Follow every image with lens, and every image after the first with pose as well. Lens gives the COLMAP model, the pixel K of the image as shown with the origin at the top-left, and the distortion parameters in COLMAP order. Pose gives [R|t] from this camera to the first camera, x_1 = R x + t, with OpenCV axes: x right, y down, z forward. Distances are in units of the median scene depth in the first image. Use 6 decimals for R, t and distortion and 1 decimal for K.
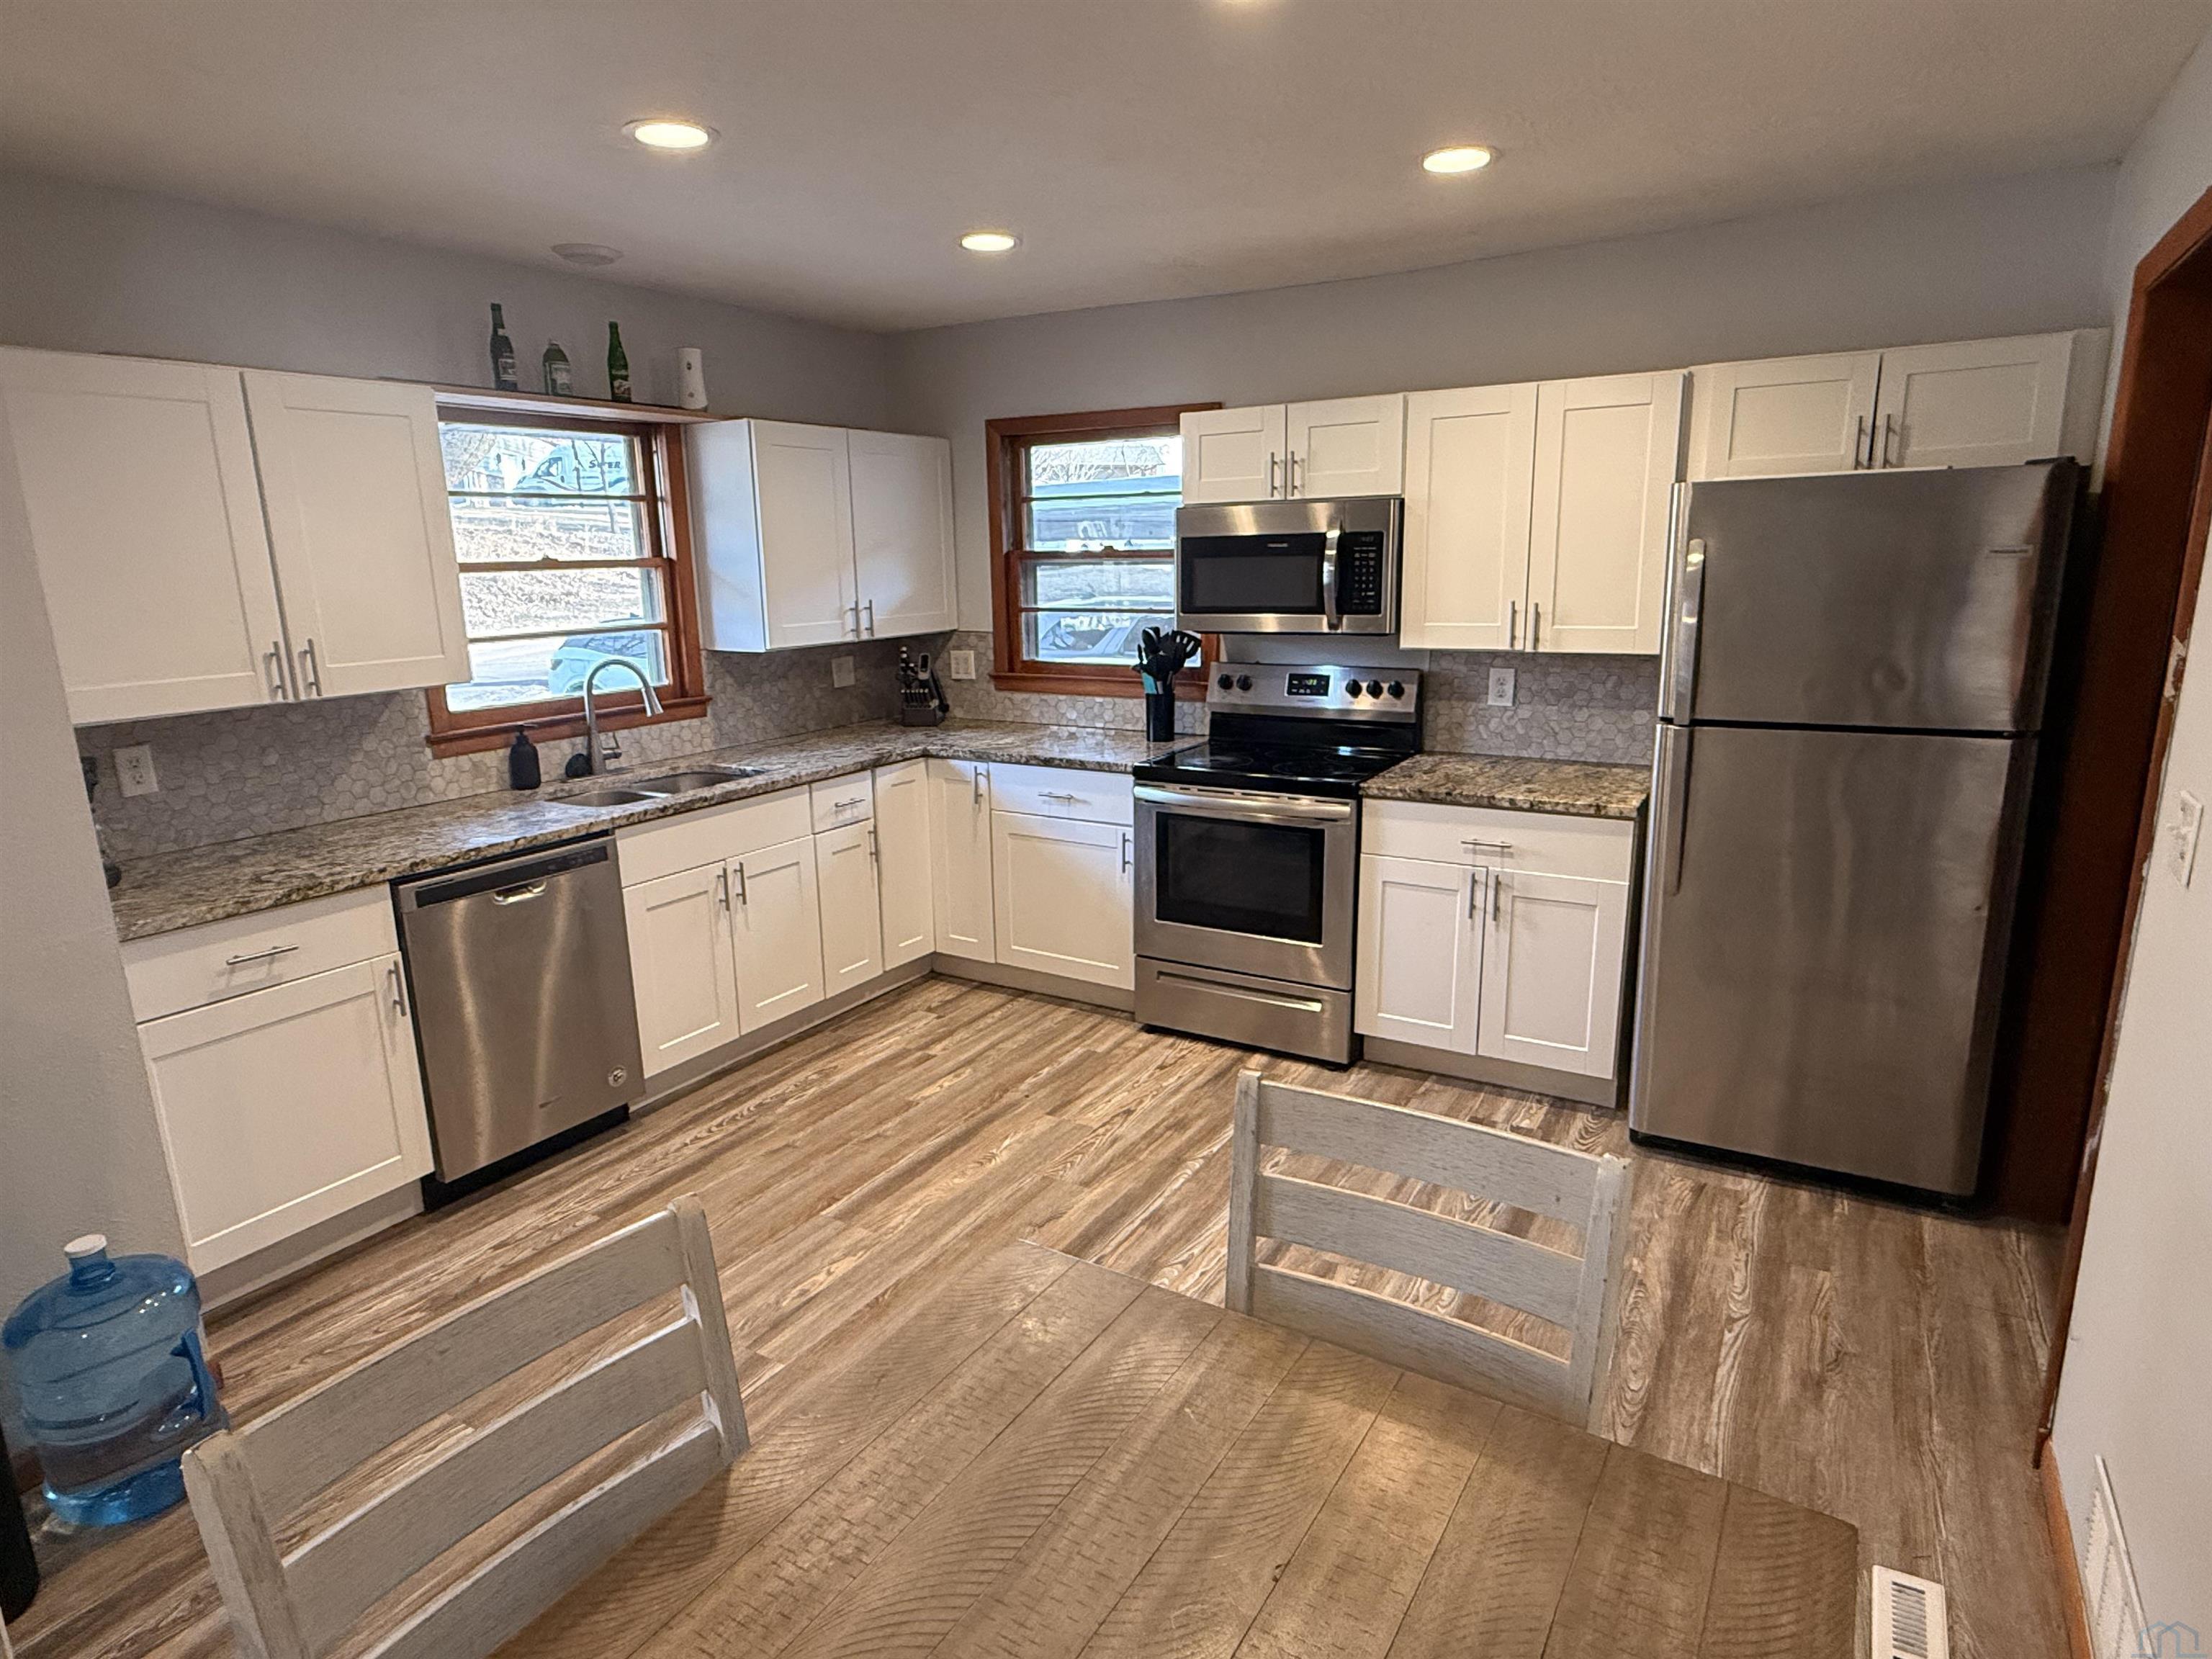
lens RADIAL K [[1216.8, 0, 1100.3], [0, 1216.8, 828.6], [0, 0, 1]] dist [0.000691, -0.004442]
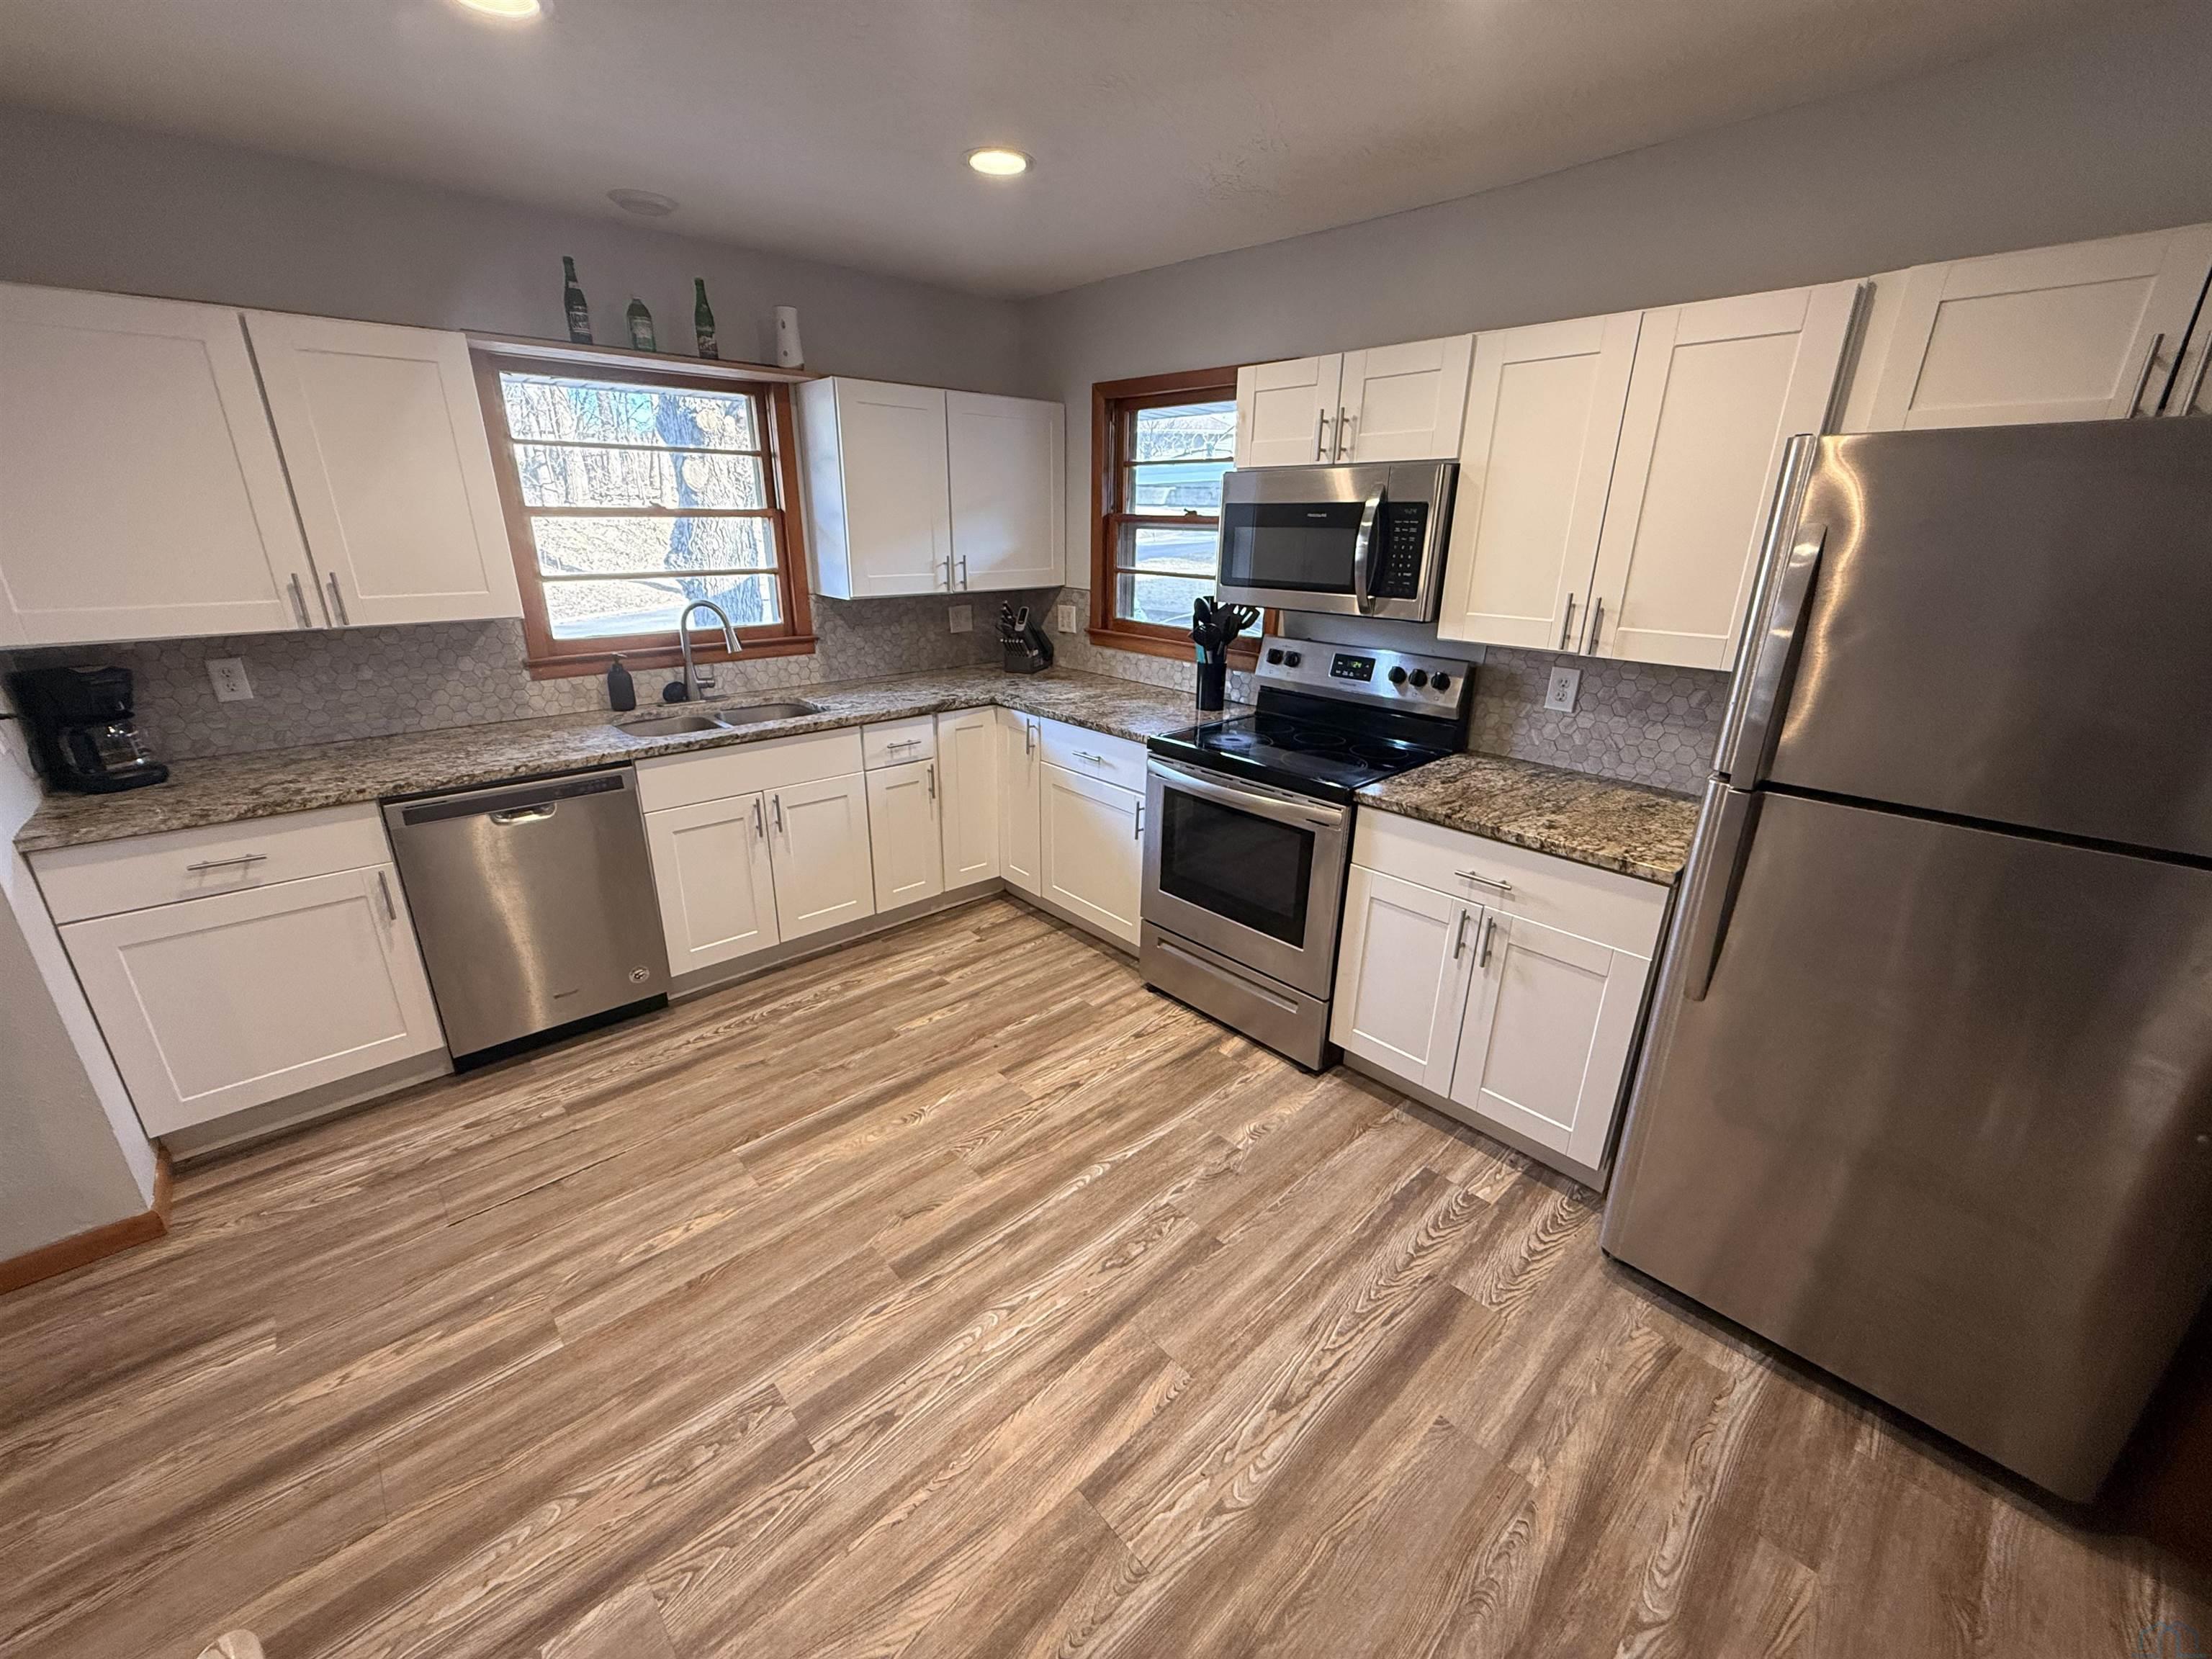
lens RADIAL K [[882.1, 0, 1092.1], [0, 882.1, 828.5], [0, 0, 1]] dist [-0.000443, -0.000313]
pose [[0.959731, 0.122841, -0.252638, 0.198481], [-0.092372, 0.987312, 0.129158, -0.076416], [0.265299, -0.100620, 0.958902, 0.321343]]
